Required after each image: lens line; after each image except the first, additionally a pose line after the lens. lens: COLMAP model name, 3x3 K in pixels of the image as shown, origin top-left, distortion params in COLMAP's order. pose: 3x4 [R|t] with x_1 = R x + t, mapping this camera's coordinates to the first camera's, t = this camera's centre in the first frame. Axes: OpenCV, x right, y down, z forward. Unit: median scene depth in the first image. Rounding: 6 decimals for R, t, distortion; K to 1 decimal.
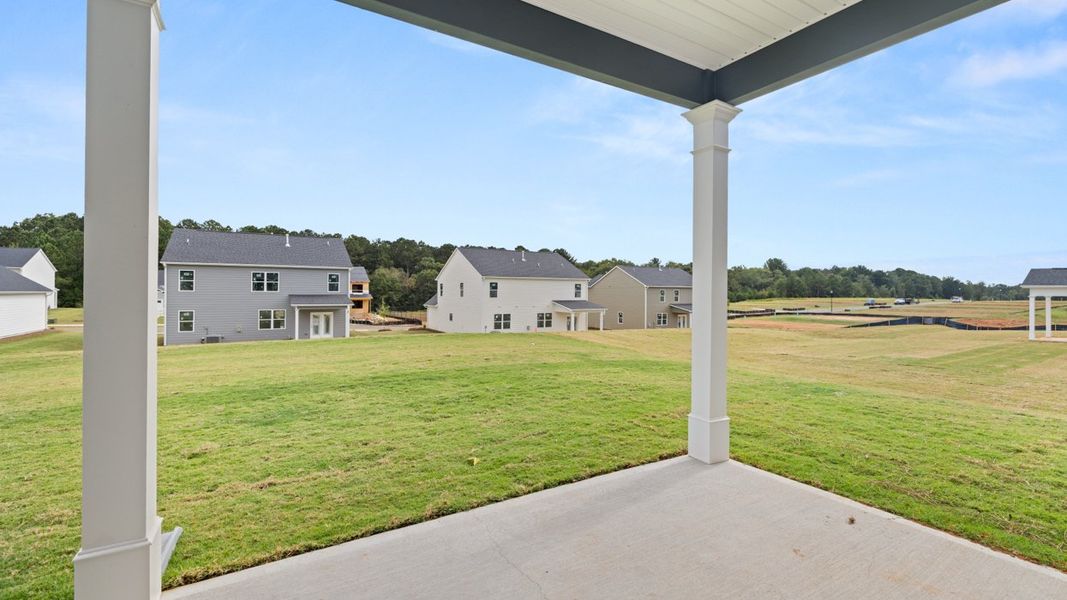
lens RADIAL K [[450.2, 0, 526.2], [0, 450.2, 291.1], [0, 0, 1]] dist [0.001442, -0.000127]
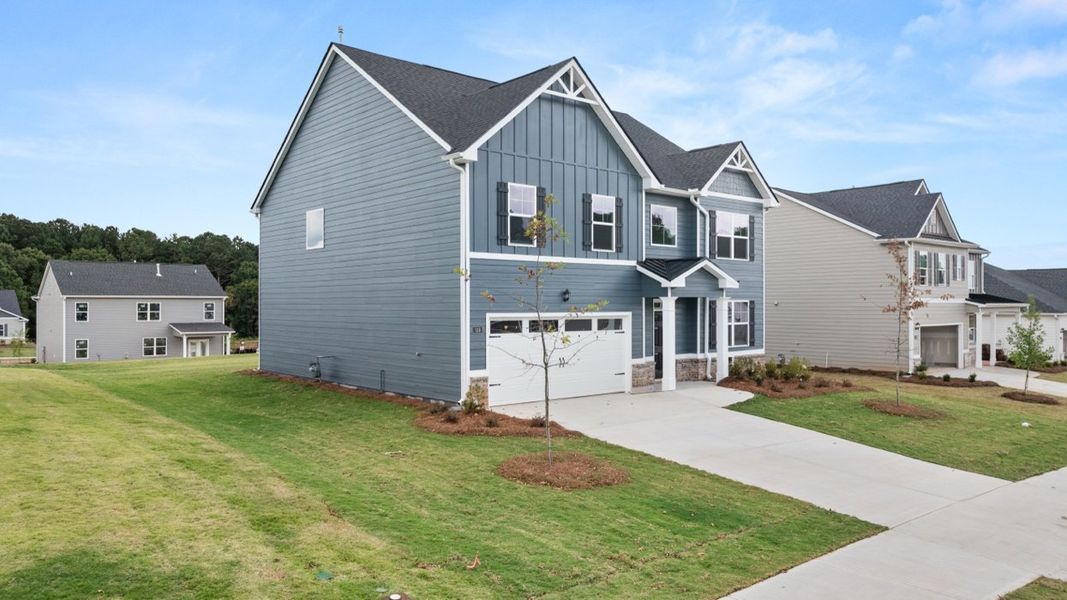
lens RADIAL K [[757.4, 0, 535.4], [0, 757.4, 303.6], [0, 0, 1]] dist [-0.014408, 0.001687]
pose [[0.983111, -0.008009, 0.182837, -0.001044], [0.007964, 0.999968, 0.000985, -0.028028], [-0.182839, 0.000488, 0.983143, -0.767927]]
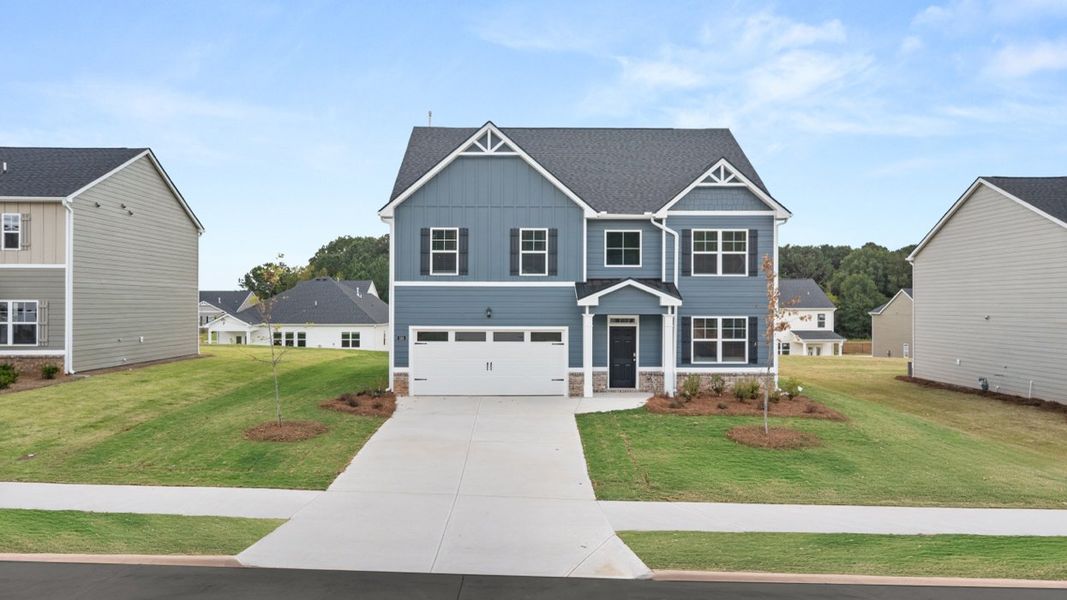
lens RADIAL K [[757.4, 0, 532.3], [0, 757.4, 300.2], [0, 0, 1]] dist [-0.014408, 0.001687]
pose [[0.868152, -0.007559, -0.496241, 0.423707], [0.003817, 0.999956, -0.008553, -0.036907], [0.496284, 0.005531, 0.868143, -0.800206]]
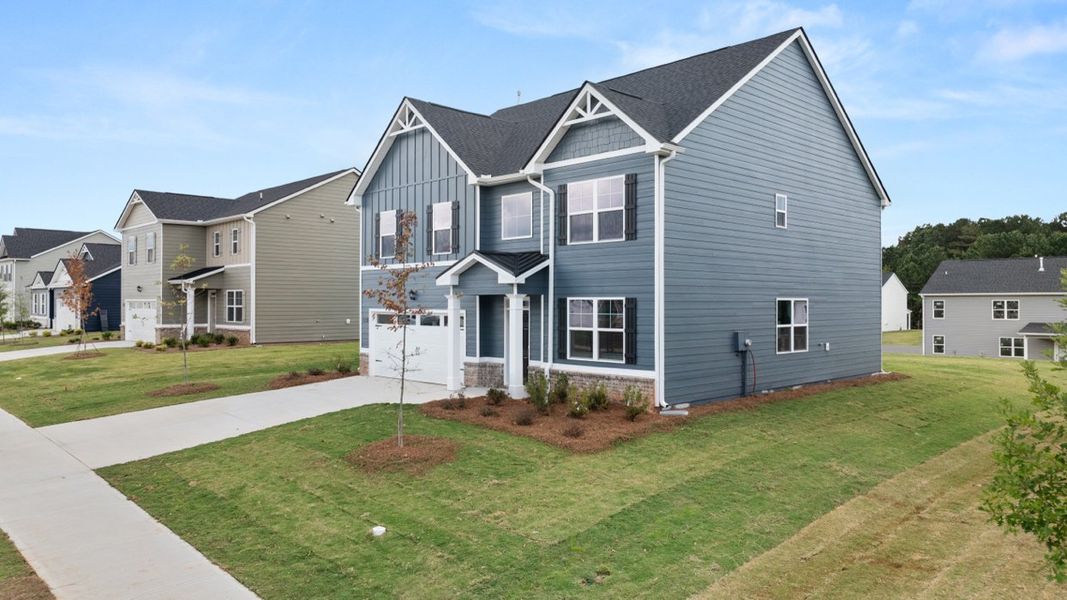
lens RADIAL K [[757.4, 0, 532.5], [0, 757.4, 299.2], [0, 0, 1]] dist [-0.014408, 0.001687]
pose [[0.233211, -0.010774, -0.972366, 0.672796], [0.001980, 0.999942, -0.010605, -0.023303], [0.972424, 0.000548, 0.233219, -0.352944]]
